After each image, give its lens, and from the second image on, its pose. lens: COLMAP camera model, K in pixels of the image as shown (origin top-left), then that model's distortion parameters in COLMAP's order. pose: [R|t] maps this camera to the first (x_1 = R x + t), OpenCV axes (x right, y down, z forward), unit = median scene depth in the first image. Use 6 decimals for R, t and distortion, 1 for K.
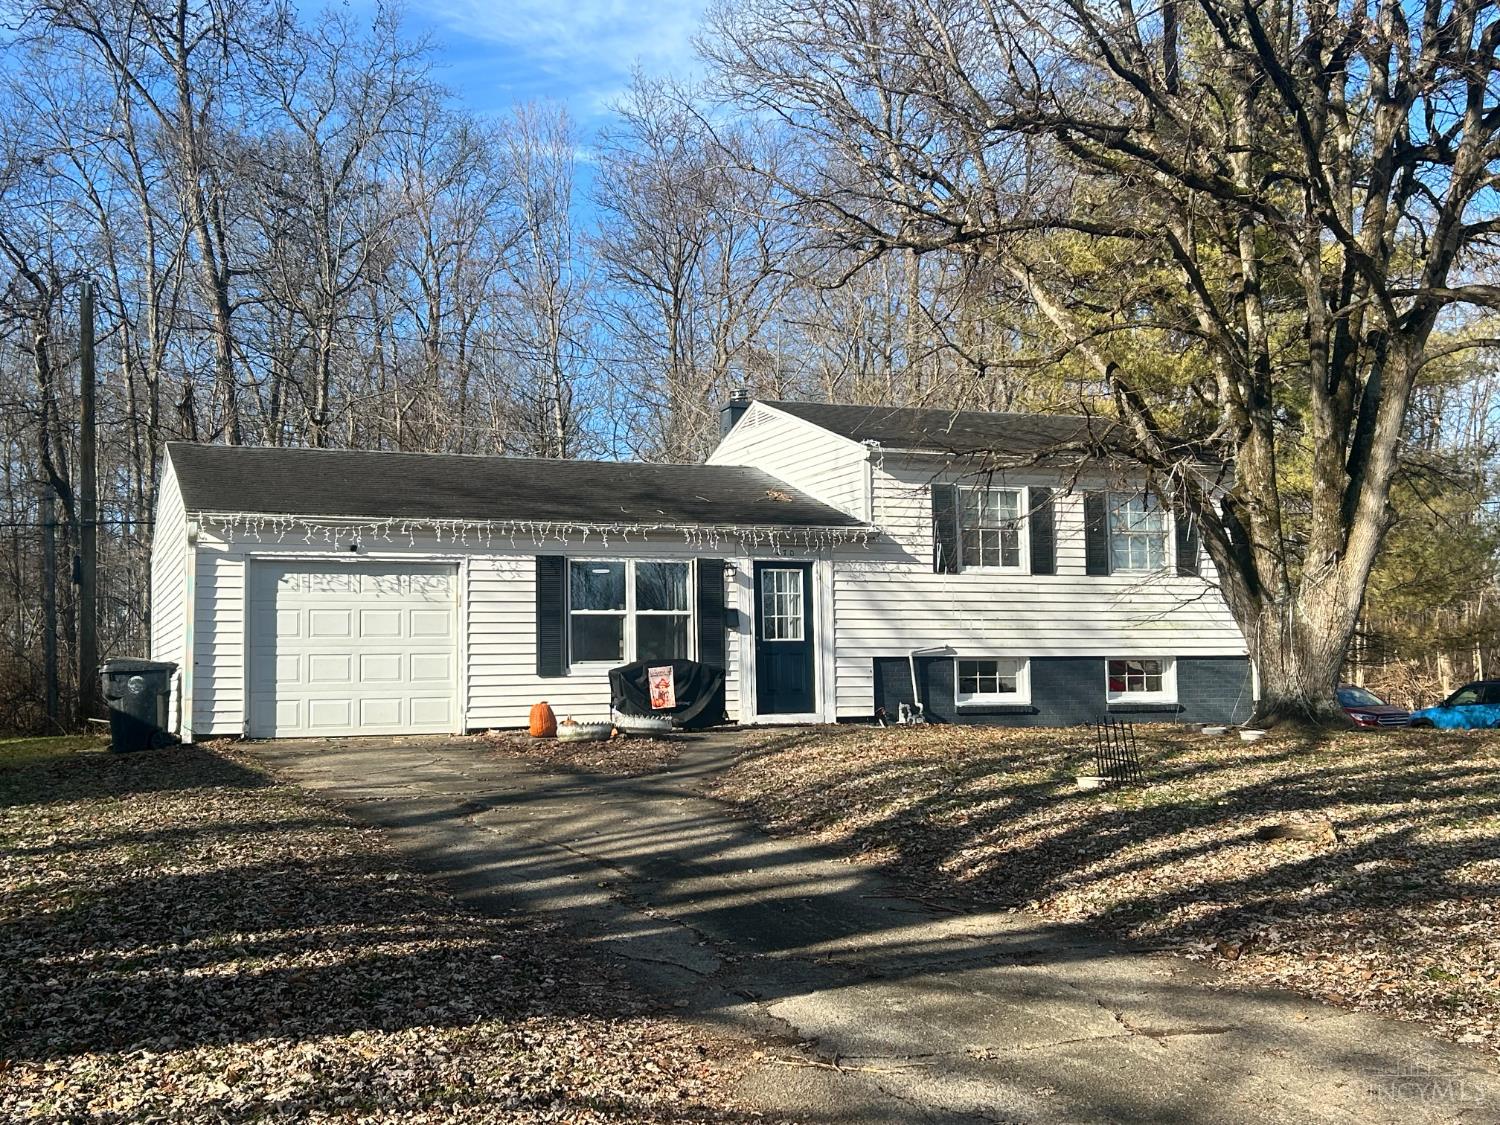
lens RADIAL K [[1649.0, 0, 750.0], [0, 1649.0, 562.5], [0, 0, 1]] dist [0.009392, 0.001881]
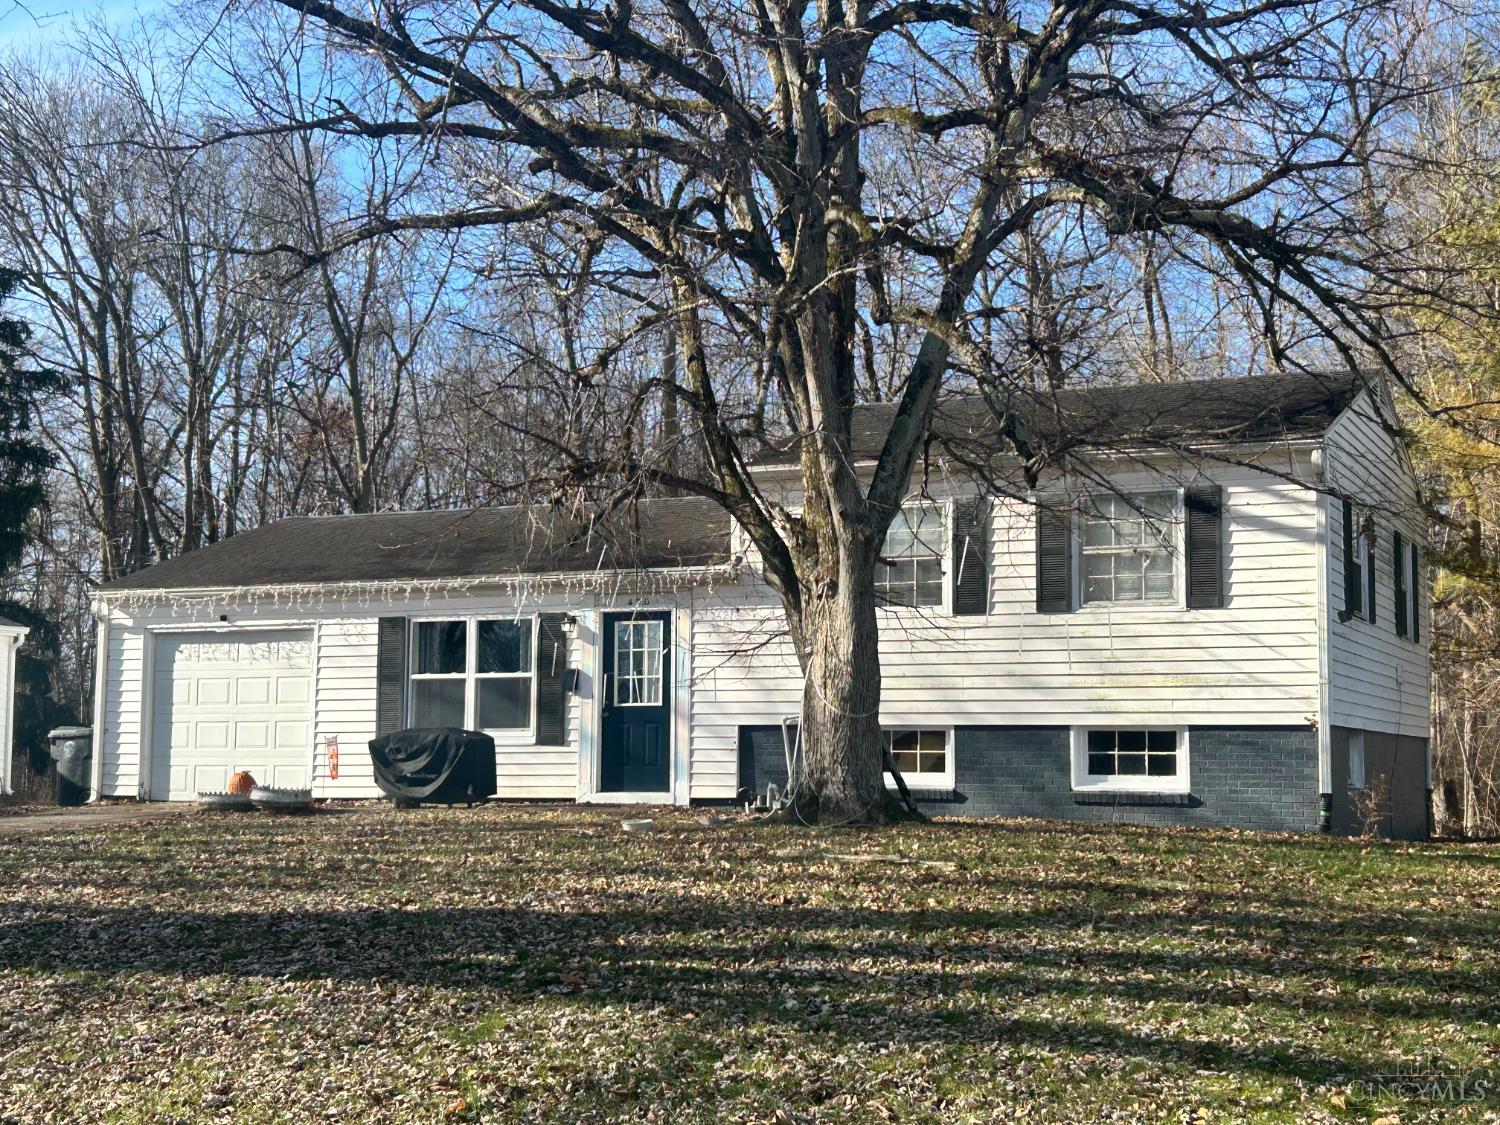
lens RADIAL K [[2242.4, 0, 750.0], [0, 2242.4, 562.5], [0, 0, 1]] dist [0.034618, 0.057793]
pose [[0.688536, -0.050408, -0.723448, 0.910751], [0.039957, 0.998703, -0.031559, 0.012817], [0.724101, -0.007177, 0.689657, 0.251107]]
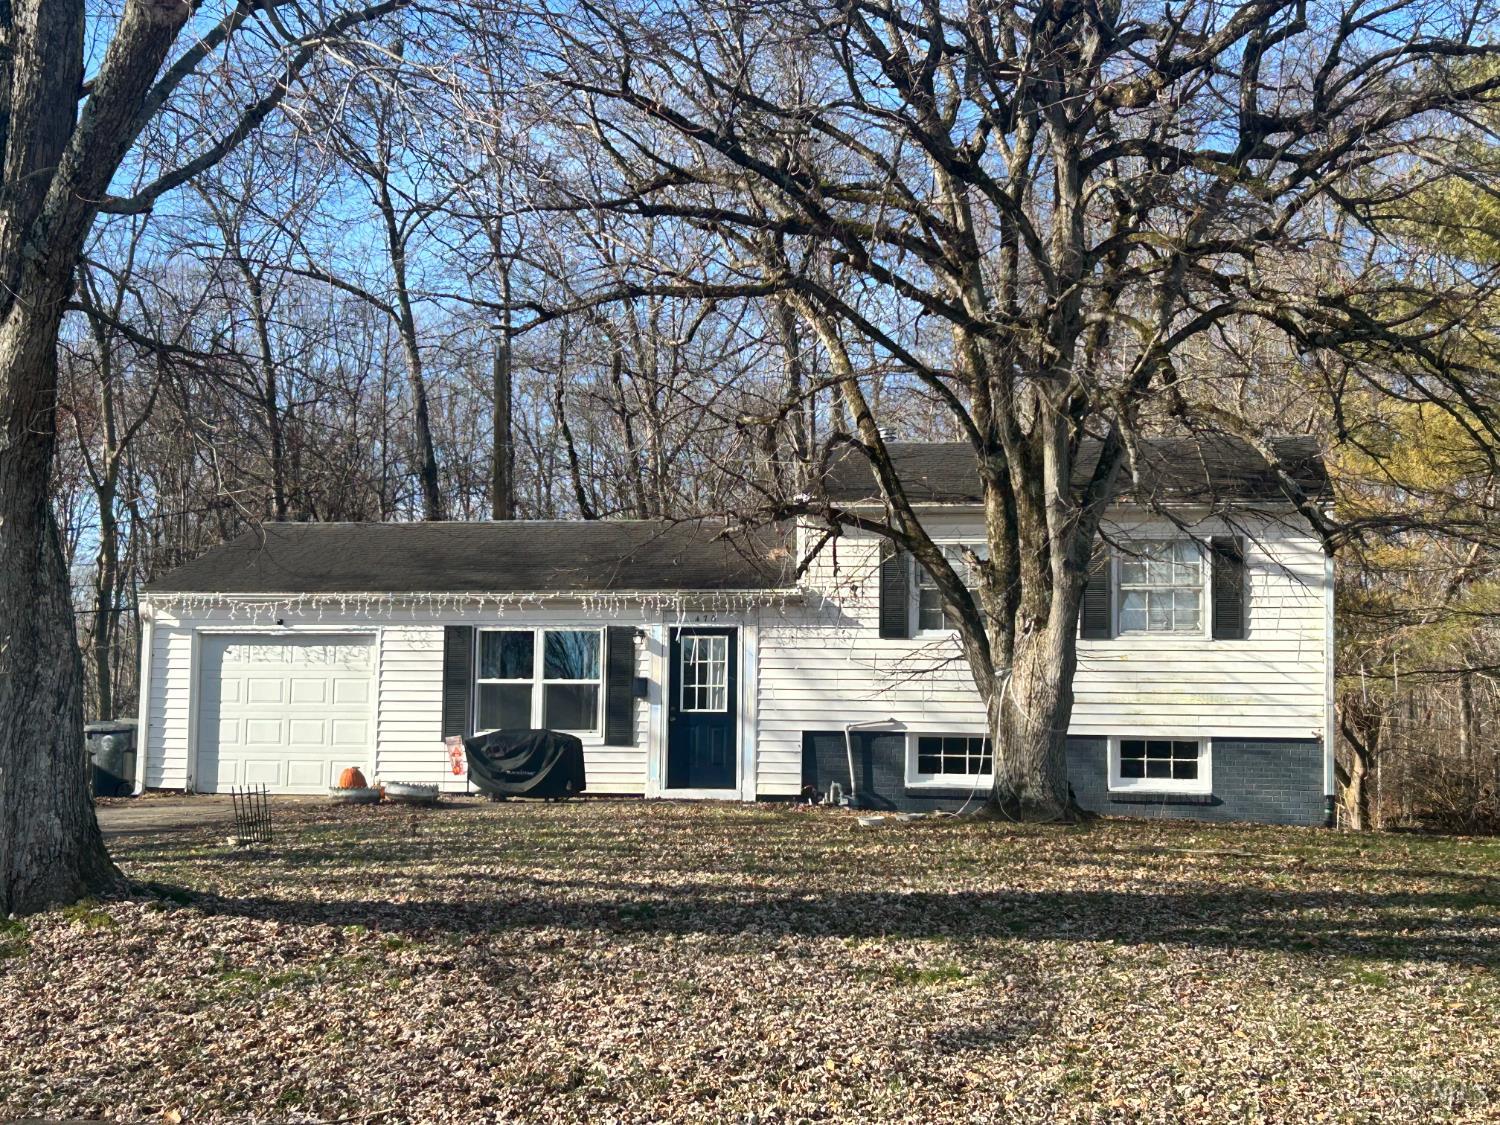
lens RADIAL K [[2242.4, 0, 750.0], [0, 2242.4, 562.5], [0, 0, 1]] dist [0.034618, 0.057793]
pose [[0.835220, -0.023540, -0.549411, 0.763877], [0.015854, 0.999699, -0.018731, -0.013867], [0.549687, 0.006934, 0.835342, -0.063452]]
